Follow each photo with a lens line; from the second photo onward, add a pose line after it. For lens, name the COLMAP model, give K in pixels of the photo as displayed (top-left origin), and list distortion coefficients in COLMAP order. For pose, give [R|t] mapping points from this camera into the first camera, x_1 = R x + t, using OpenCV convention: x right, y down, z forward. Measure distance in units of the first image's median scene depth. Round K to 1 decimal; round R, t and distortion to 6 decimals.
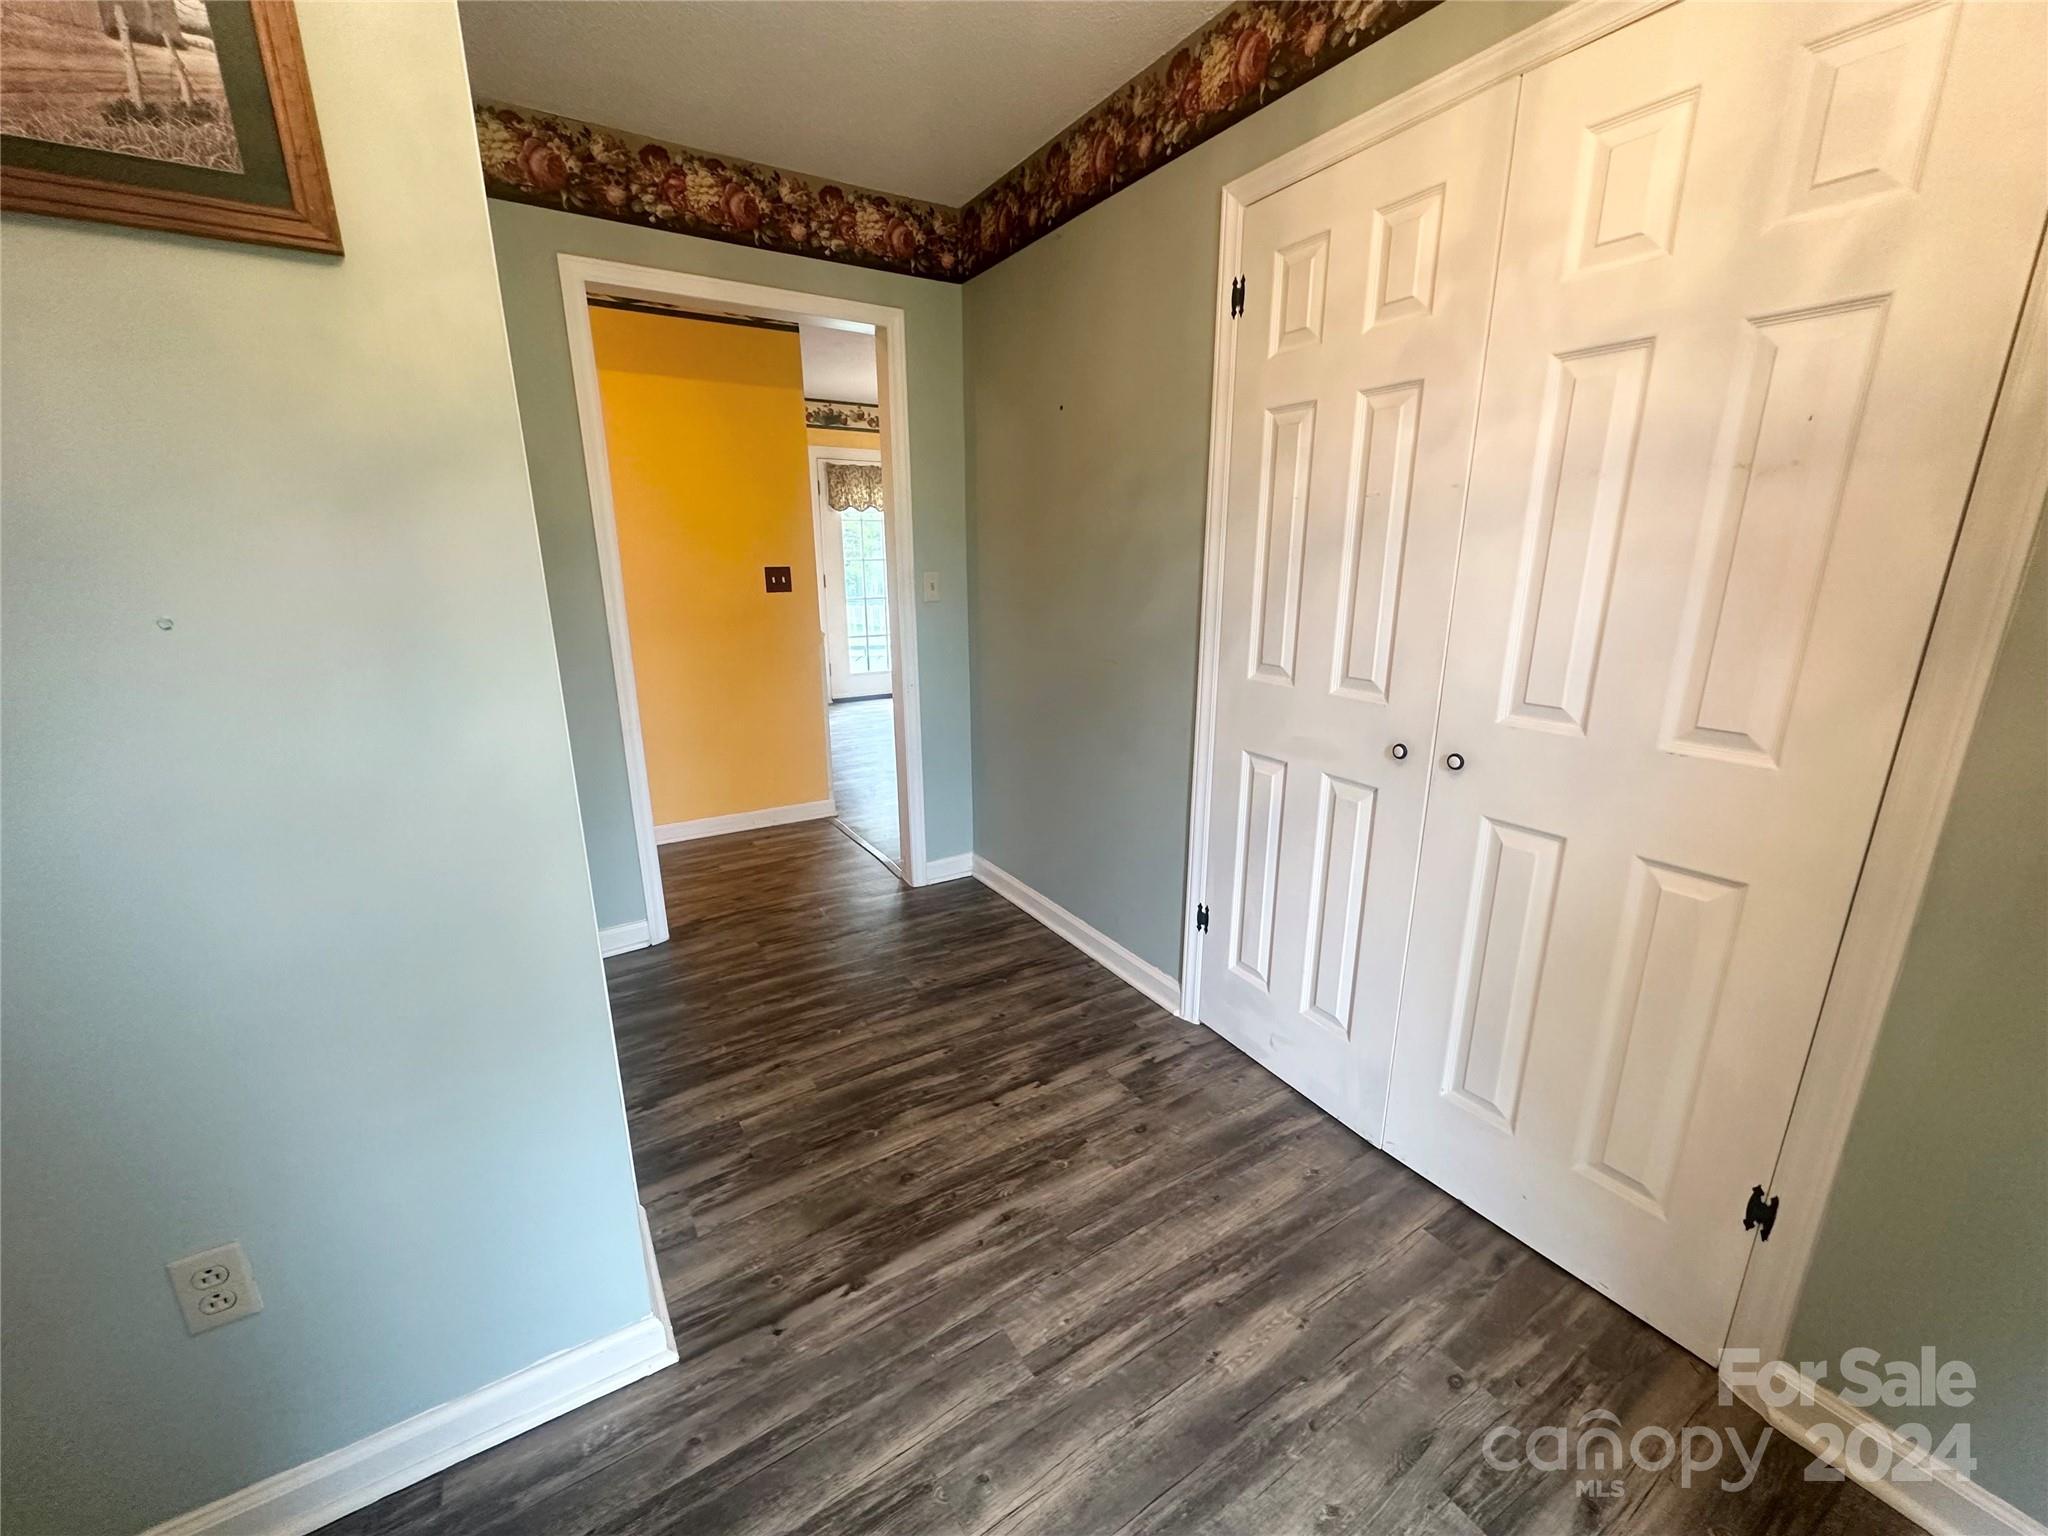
lens RADIAL K [[816.9, 0, 1016.7], [0, 816.9, 772.1], [0, 0, 1]] dist [-0.000190, -0.000089]
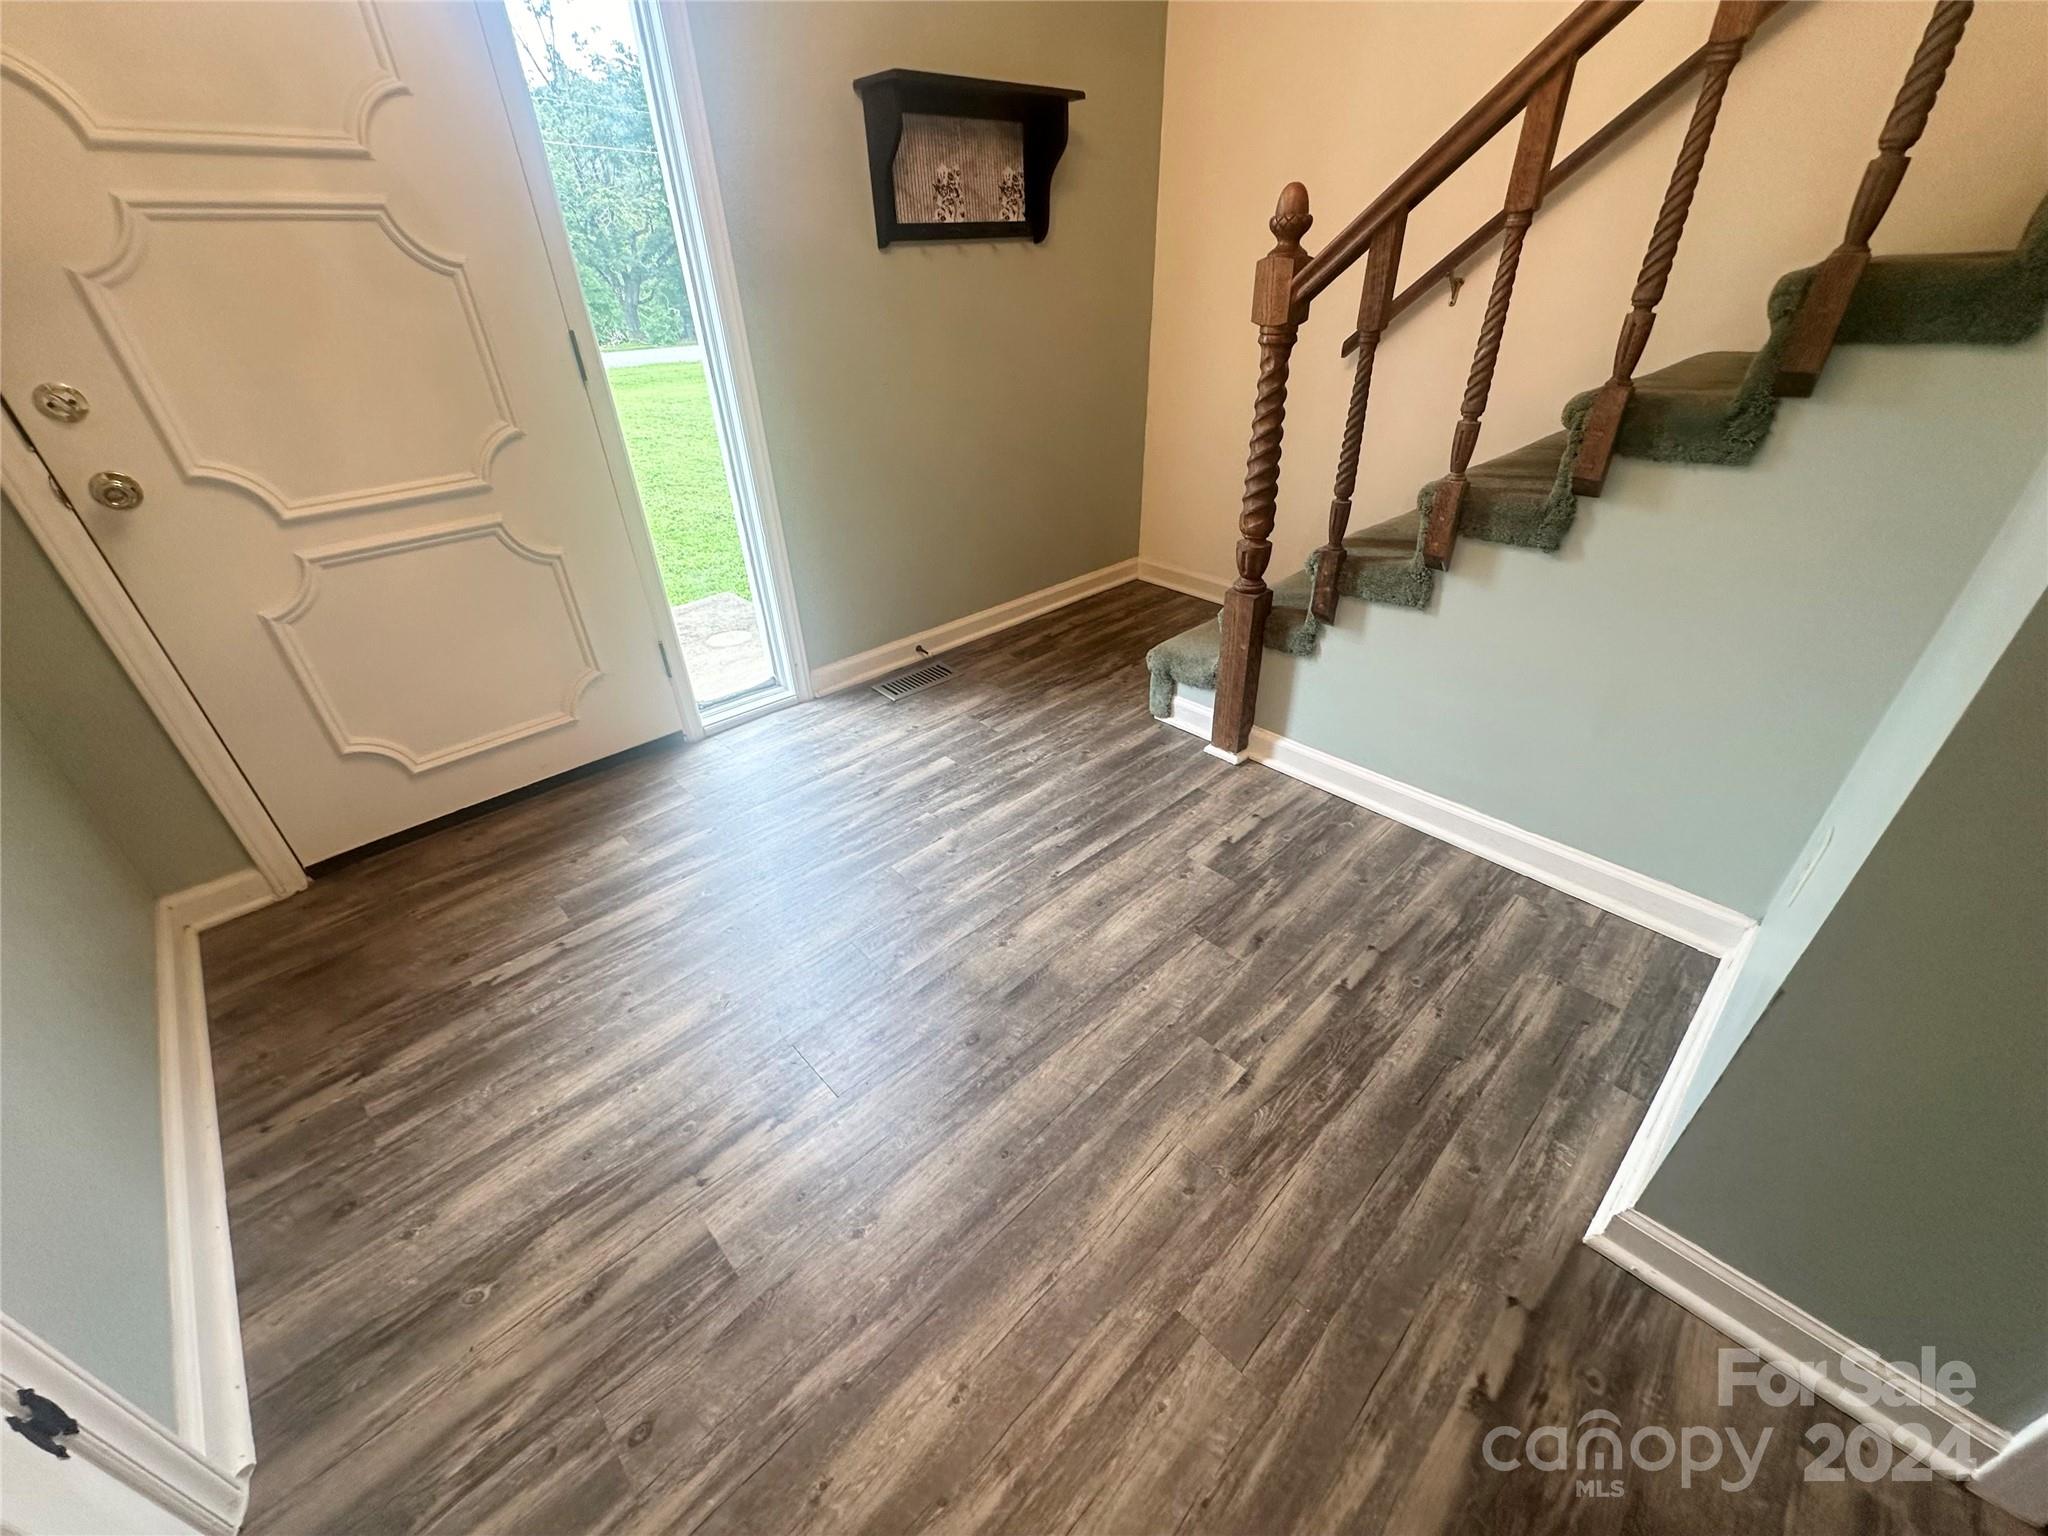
lens RADIAL K [[816.5, 0, 1024.6], [0, 816.5, 772.1], [0, 0, 1]] dist [-0.000141, -0.000131]
pose [[-0.976791, 0.138204, -0.163641, 0.212287], [-0.025809, 0.682478, 0.730450, -0.204749], [0.212632, 0.717721, -0.663072, 1.033345]]
